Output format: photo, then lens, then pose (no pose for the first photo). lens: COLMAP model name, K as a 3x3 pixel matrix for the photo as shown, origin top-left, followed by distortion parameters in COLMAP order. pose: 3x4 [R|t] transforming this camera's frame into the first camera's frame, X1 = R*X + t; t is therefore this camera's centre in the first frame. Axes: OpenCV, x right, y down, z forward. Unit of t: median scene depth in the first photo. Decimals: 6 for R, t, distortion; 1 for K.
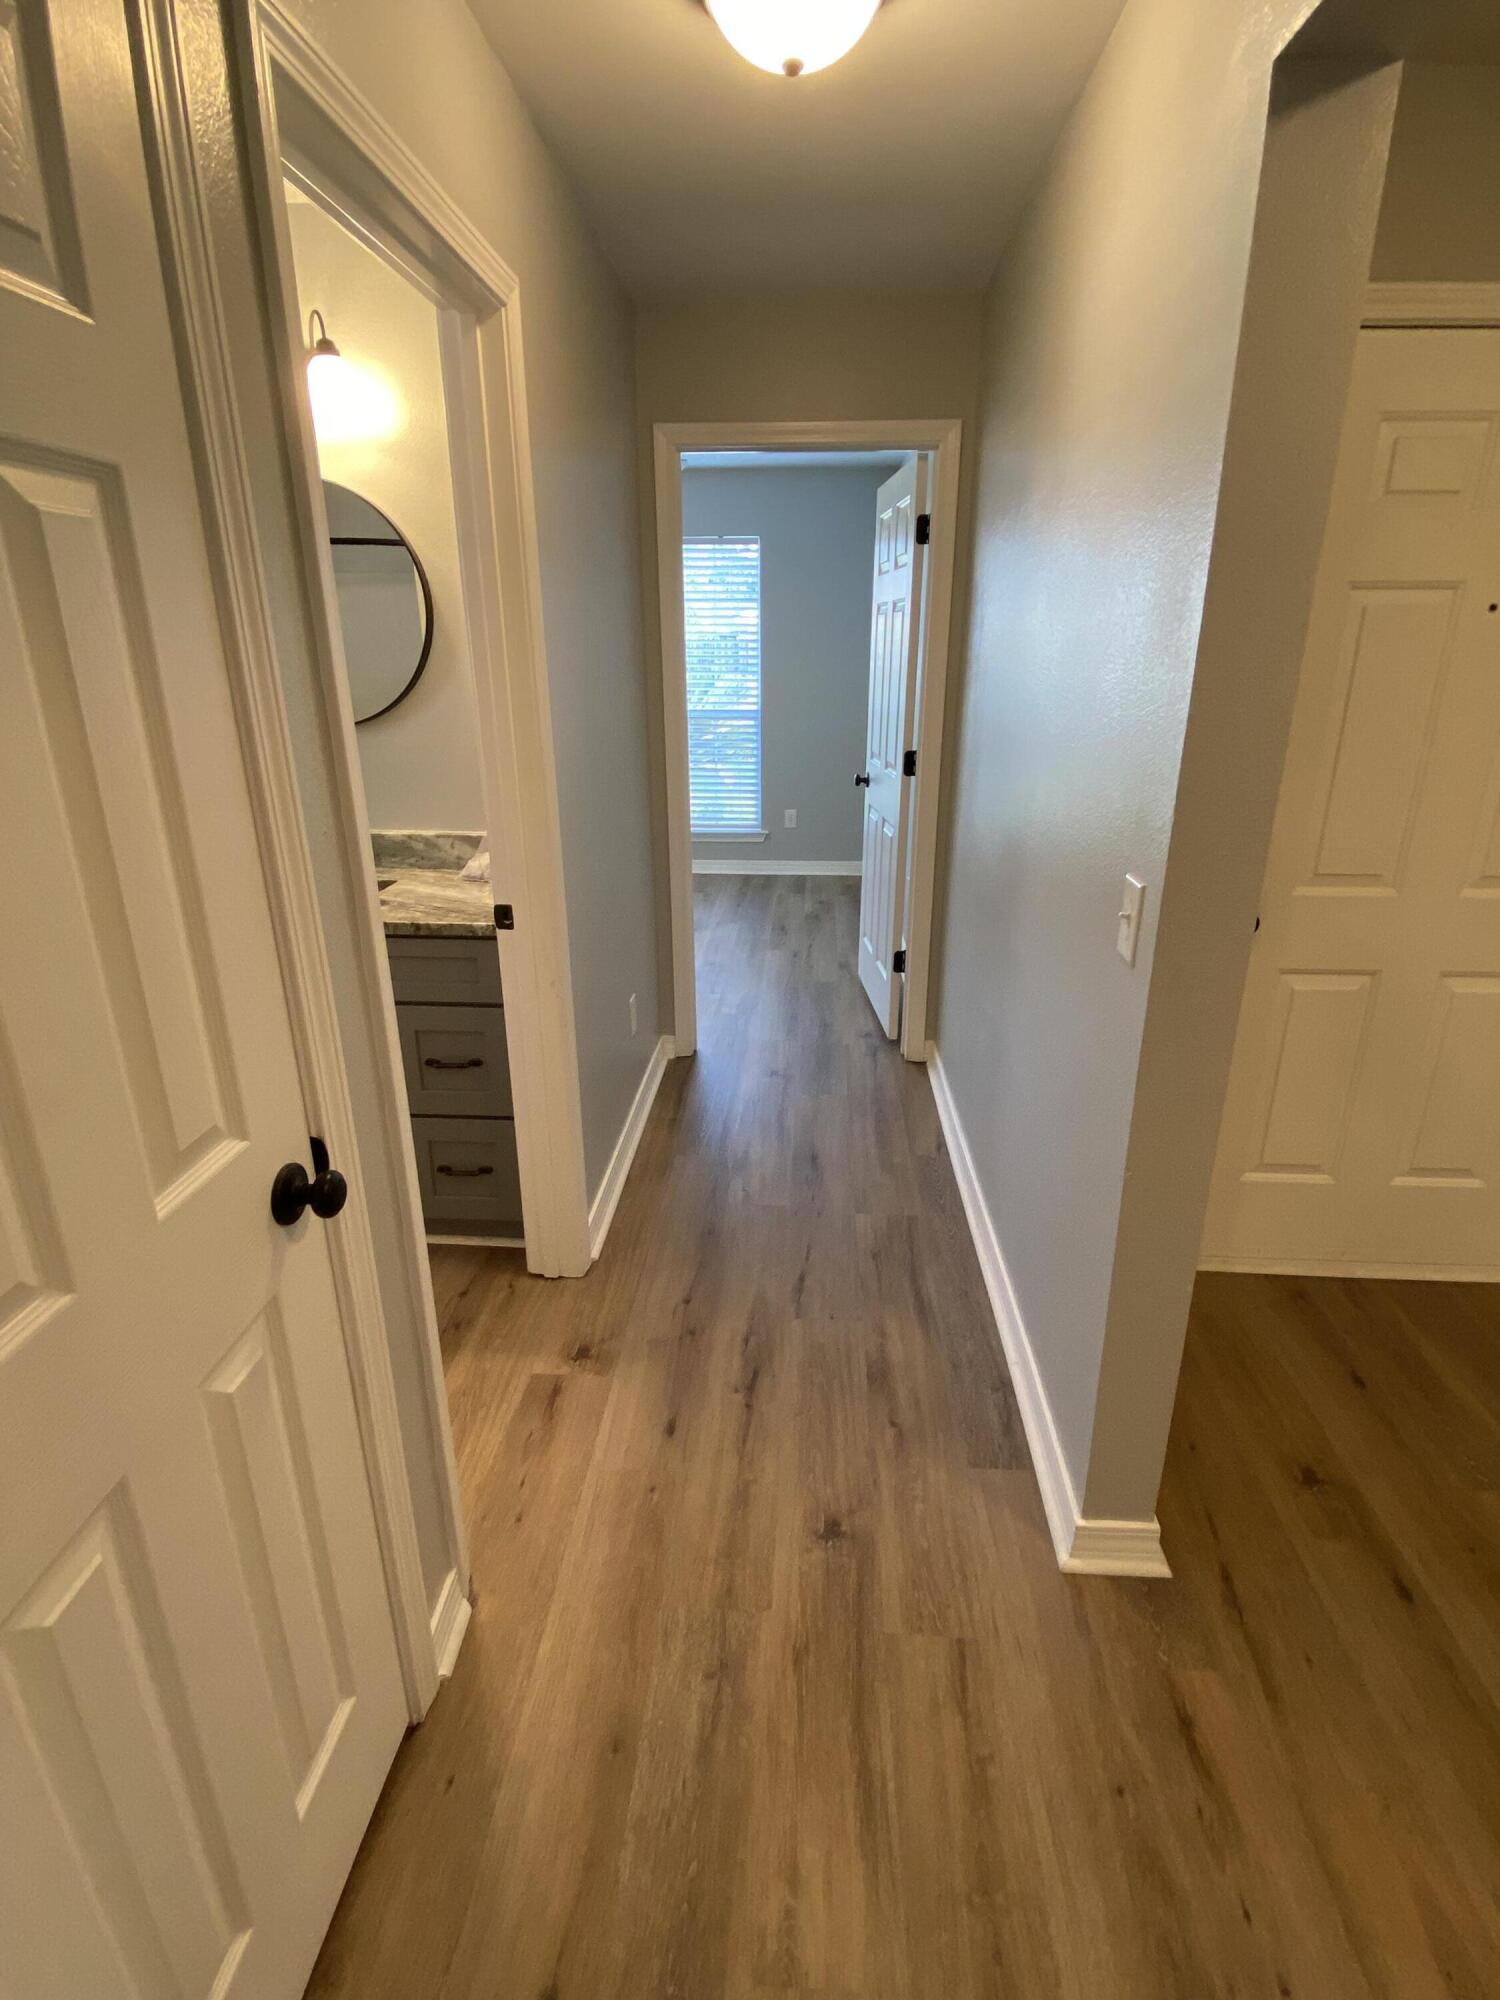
lens RADIAL K [[977.3, 0, 753.3], [0, 977.3, 996.1], [0, 0, 1]] dist [0.056637, -0.042413]
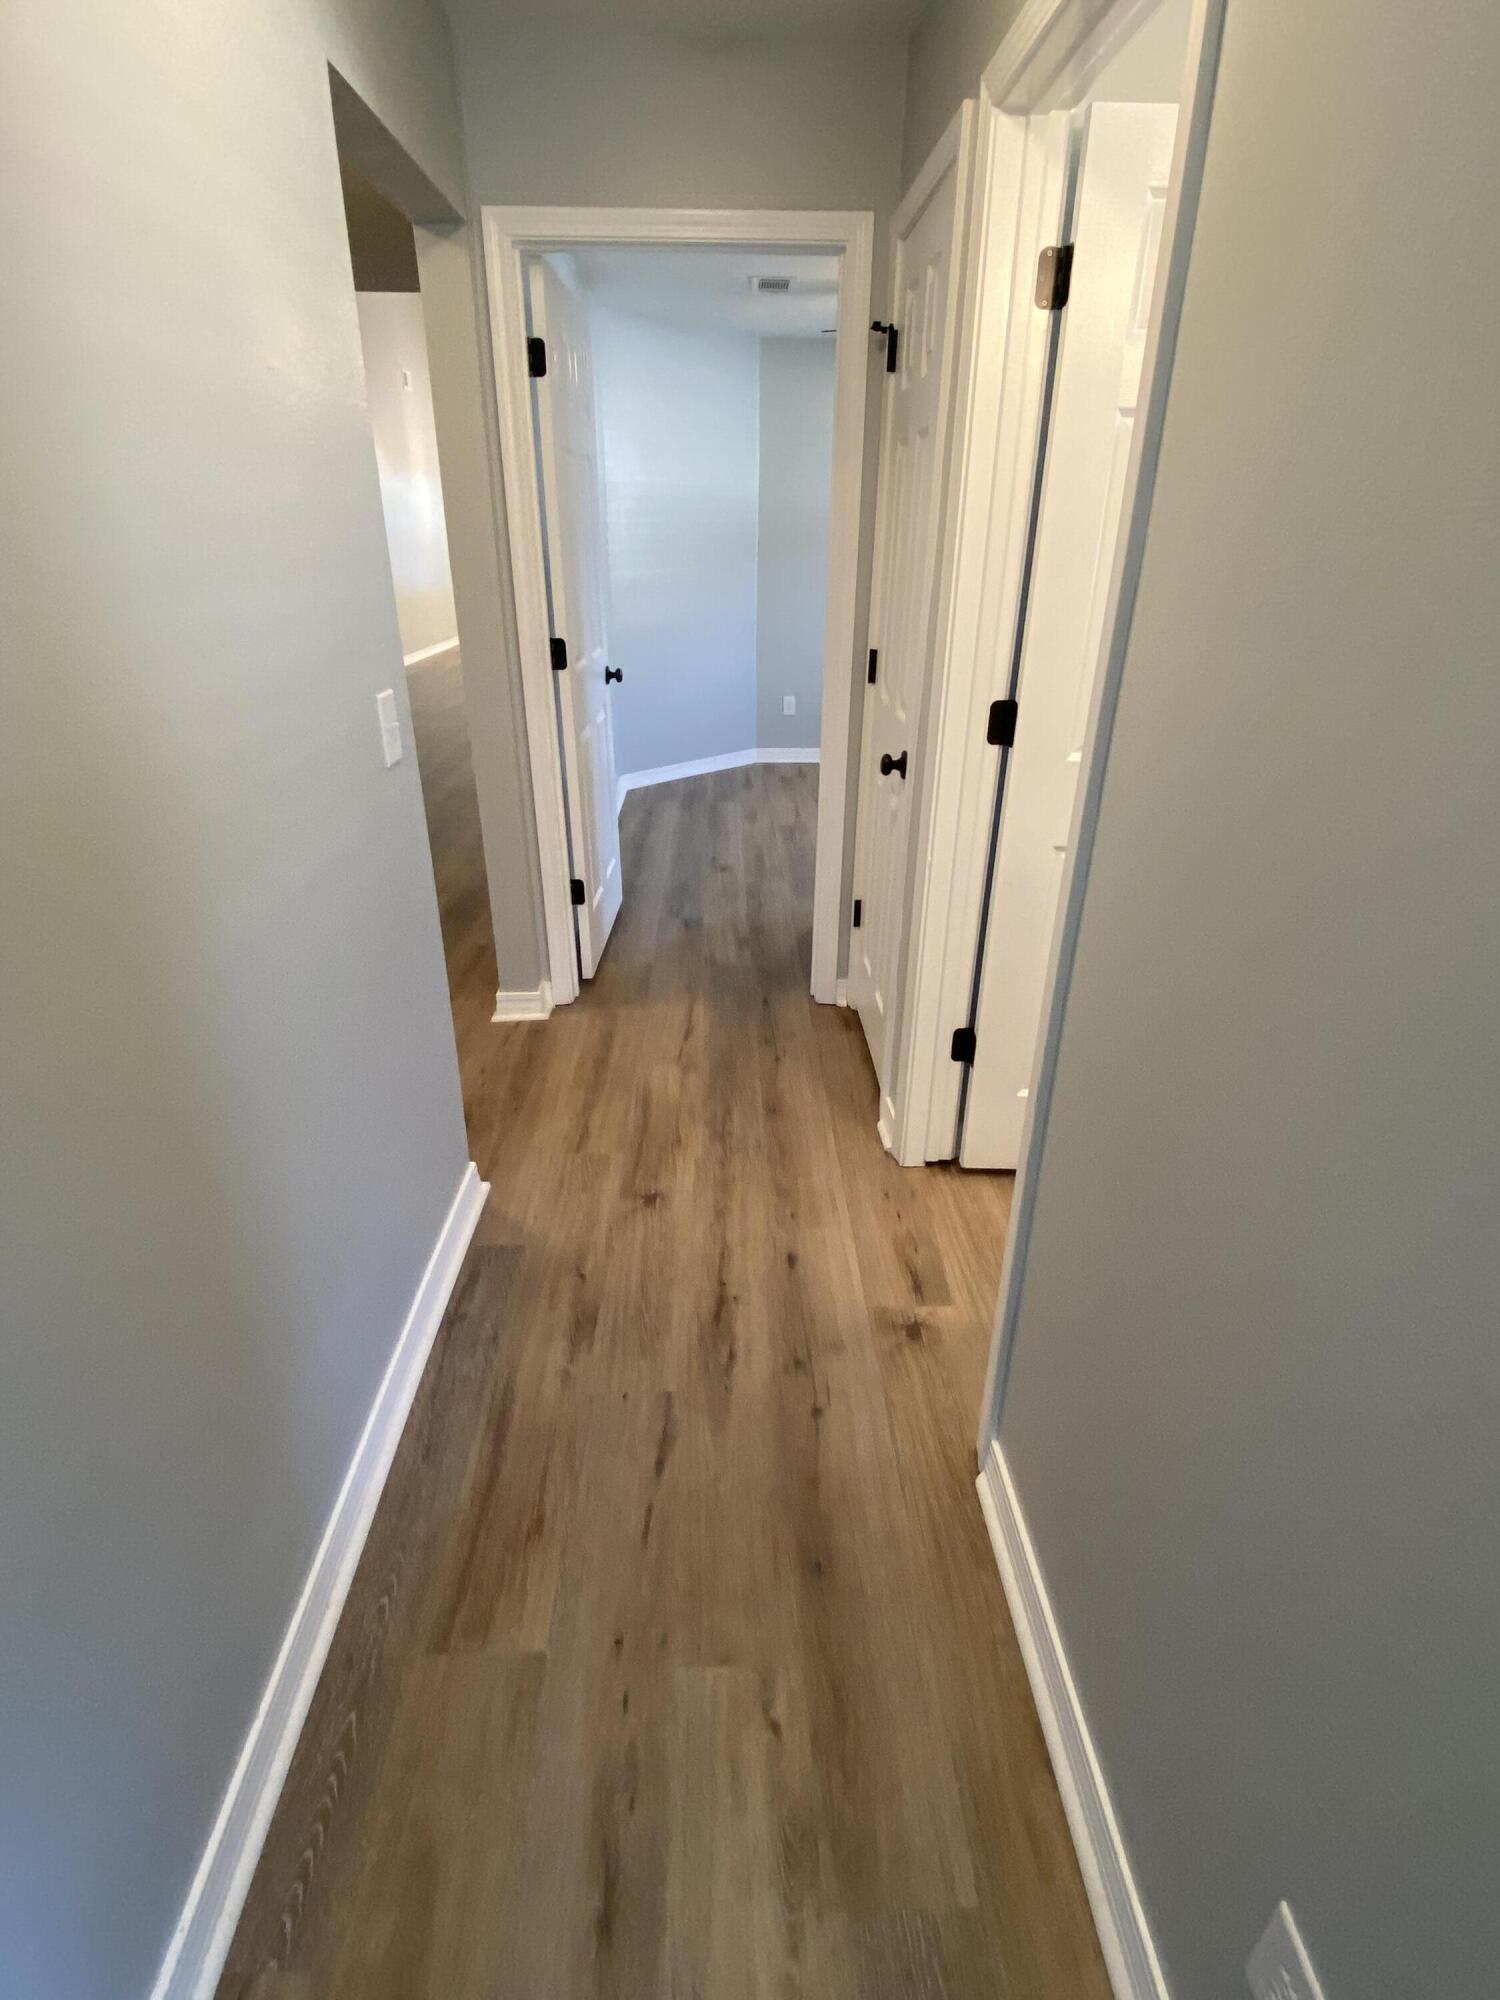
lens RADIAL K [[977.3, 0, 753.3], [0, 977.3, 996.1], [0, 0, 1]] dist [0.056637, -0.042413]
pose [[-0.995686, 0.032704, -0.086831, 0.042284], [-0.039173, 0.700164, 0.712906, -0.529566], [0.084111, 0.713232, -0.695863, 1.539380]]
